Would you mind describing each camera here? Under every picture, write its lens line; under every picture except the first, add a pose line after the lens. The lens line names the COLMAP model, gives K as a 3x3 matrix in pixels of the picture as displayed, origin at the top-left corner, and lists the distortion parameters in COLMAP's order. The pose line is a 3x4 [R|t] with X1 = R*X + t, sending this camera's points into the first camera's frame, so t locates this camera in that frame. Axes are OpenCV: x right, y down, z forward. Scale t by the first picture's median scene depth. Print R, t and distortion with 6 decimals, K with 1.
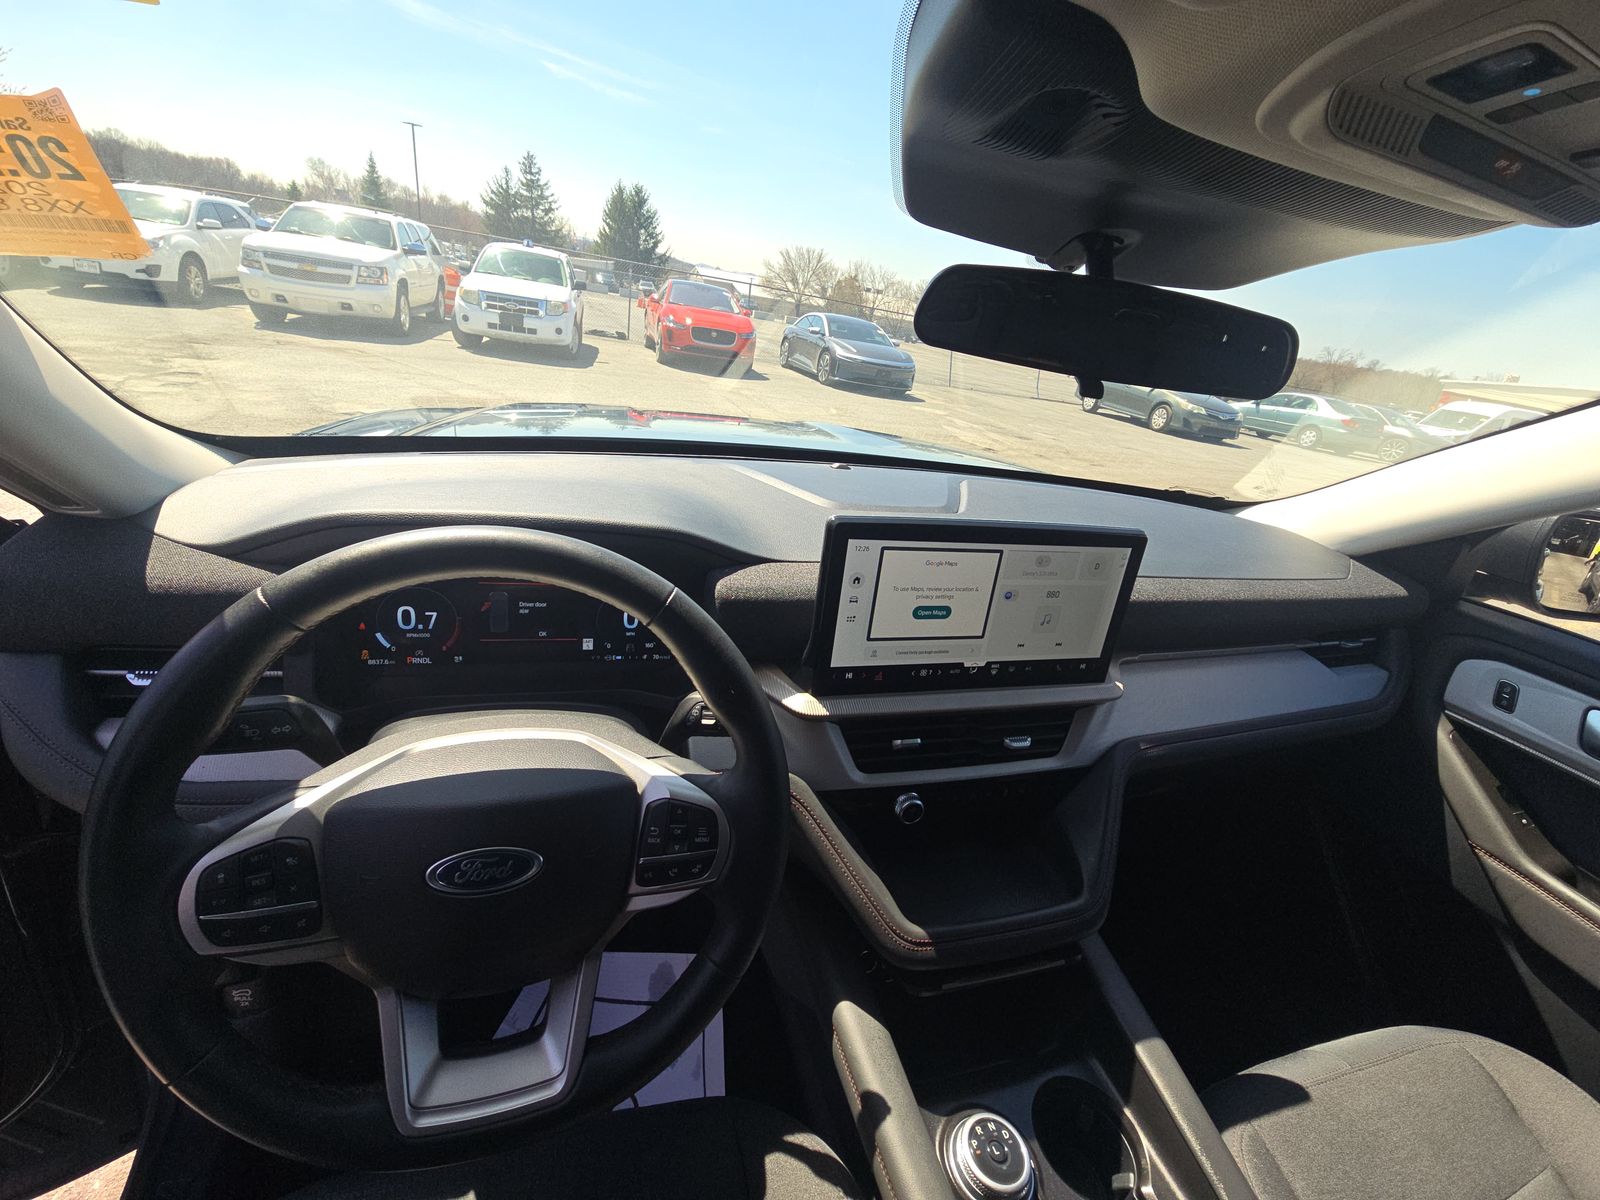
lens RADIAL K [[645.3, 0, 799.2], [0, 645.3, 589.8], [0, 0, 1]] dist [-0.002266, -0.003629]
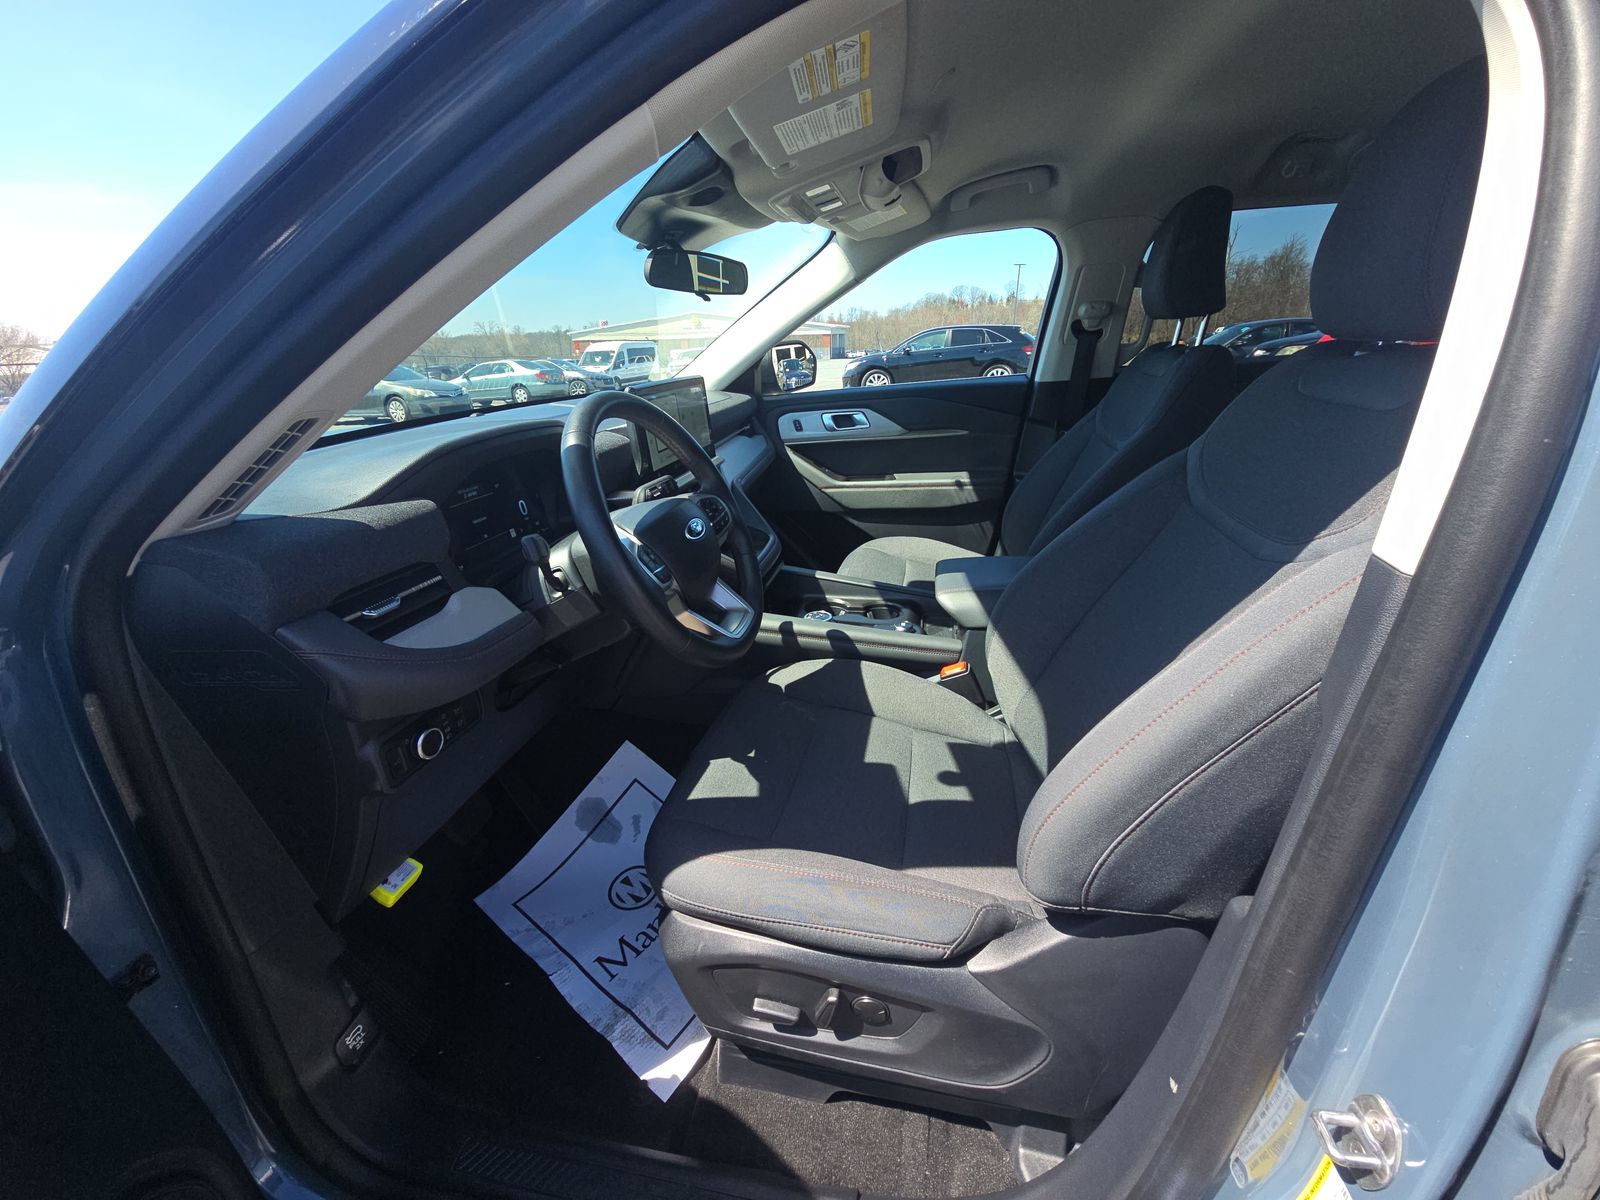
lens RADIAL K [[645.3, 0, 804.2], [0, 645.3, 600.3], [0, 0, 1]] dist [-0.002266, -0.003629]
pose [[0.438313, -0.470879, 0.765608, -0.948270], [0.452201, 0.851664, 0.264921, 0.097923], [-0.776786, 0.230090, 0.586227, -0.226931]]
